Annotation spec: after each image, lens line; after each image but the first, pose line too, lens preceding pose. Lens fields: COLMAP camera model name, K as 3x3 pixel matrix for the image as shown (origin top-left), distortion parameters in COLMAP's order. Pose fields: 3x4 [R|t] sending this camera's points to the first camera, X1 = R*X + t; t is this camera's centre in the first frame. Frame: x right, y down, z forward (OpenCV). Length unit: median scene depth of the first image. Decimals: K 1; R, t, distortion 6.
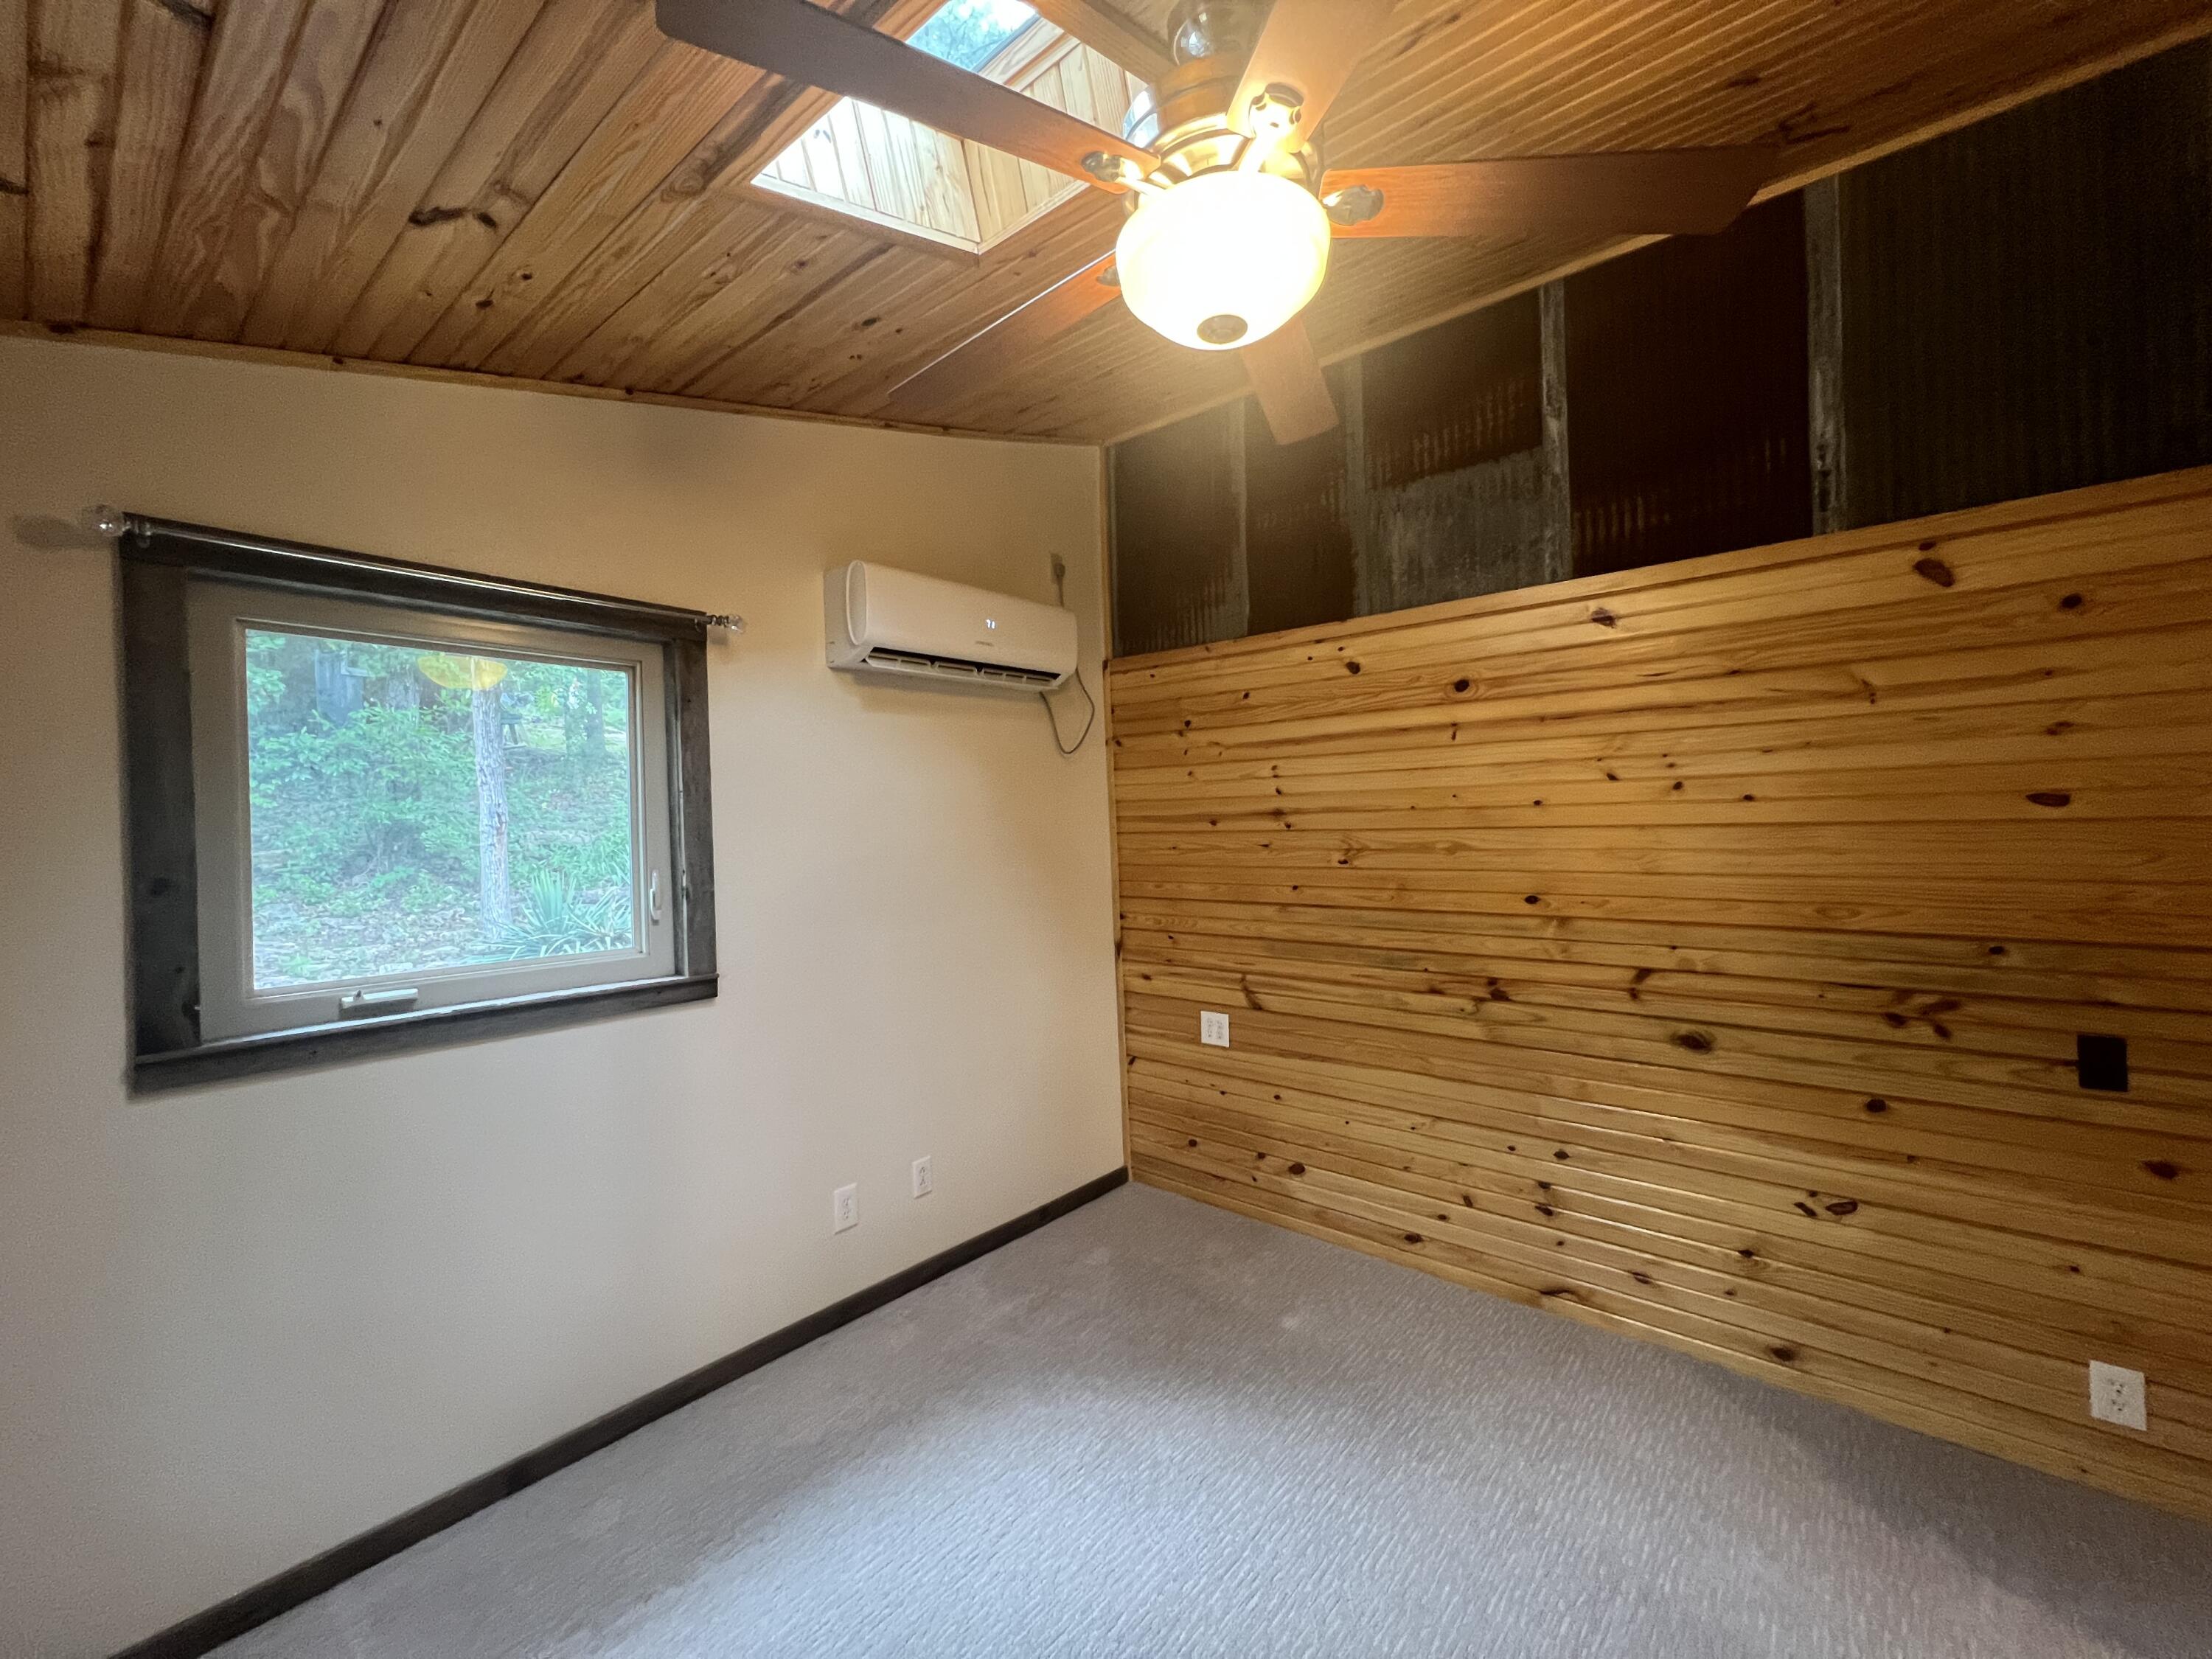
lens RADIAL K [[870.3, 0, 1106.0], [0, 870.3, 829.5], [0, 0, 1]] dist [0.000037, -0.000040]
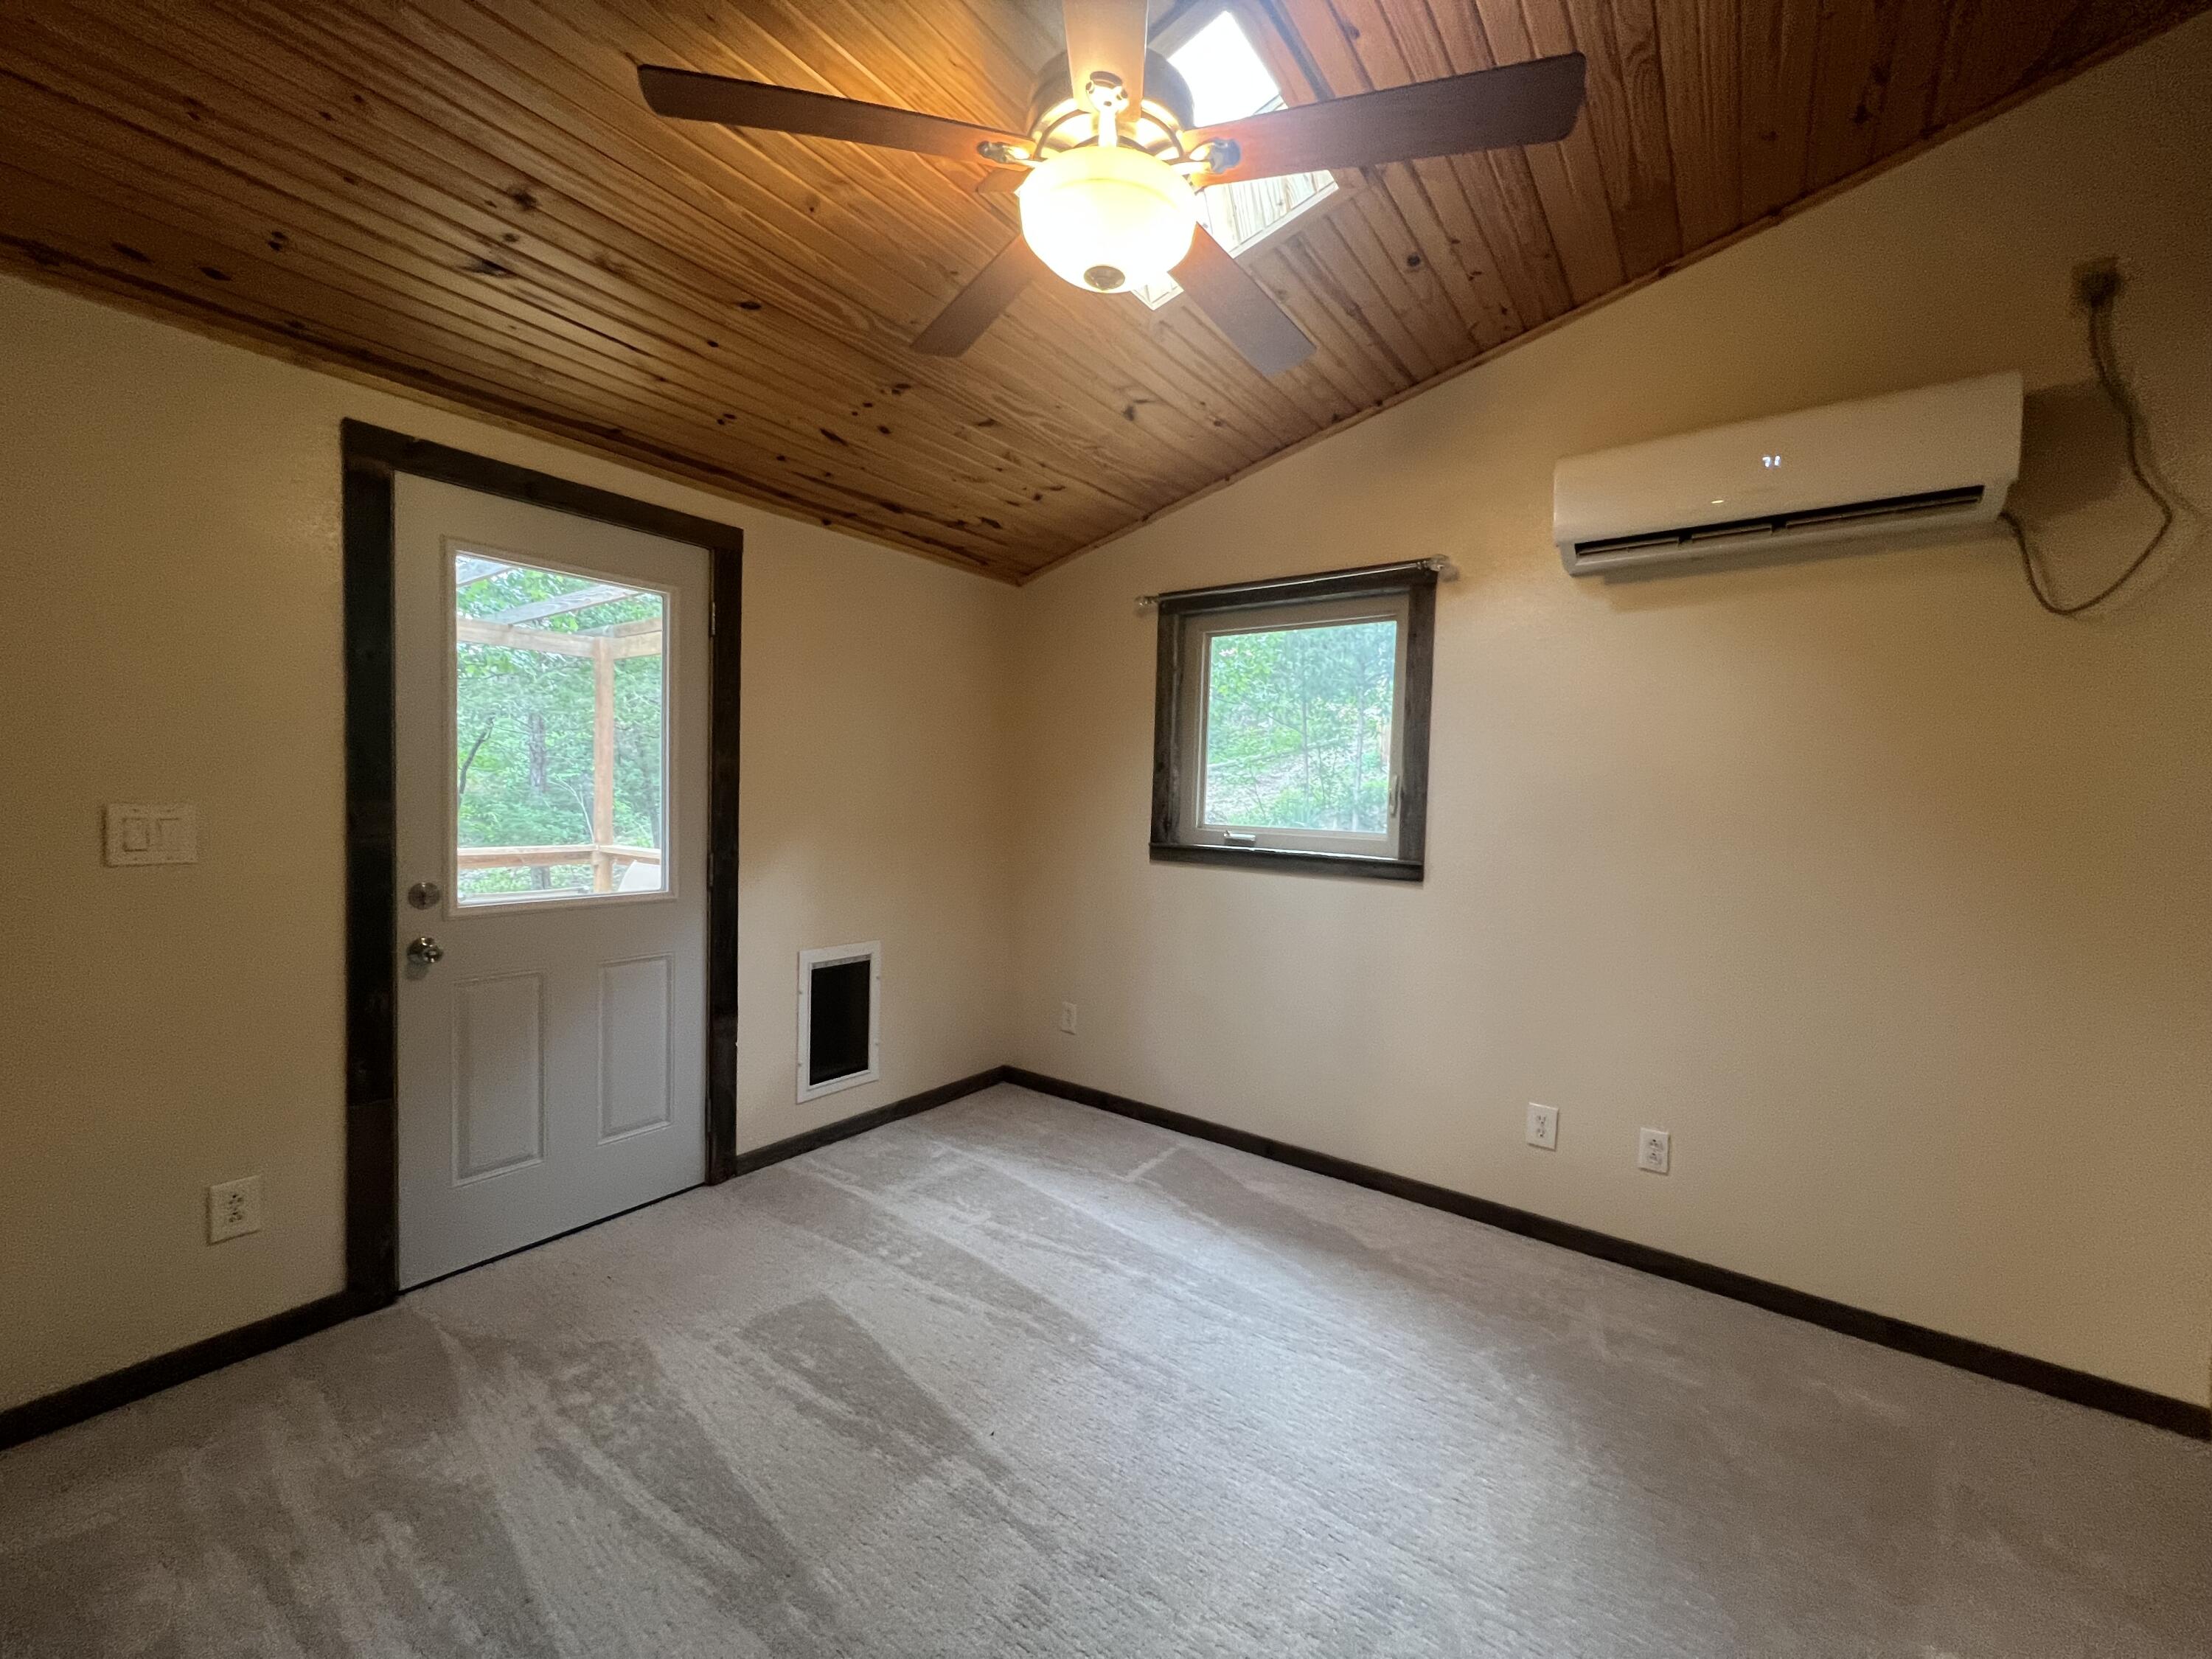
lens RADIAL K [[892.8, 0, 1105.7], [0, 892.8, 821.8], [0, 0, 1]] dist [0.000983, 0.000226]
pose [[0.064668, 0.060184, -0.996090, 0.756615], [-0.032119, 0.997788, 0.058201, 0.053720], [0.997390, 0.028230, 0.066458, 0.492905]]
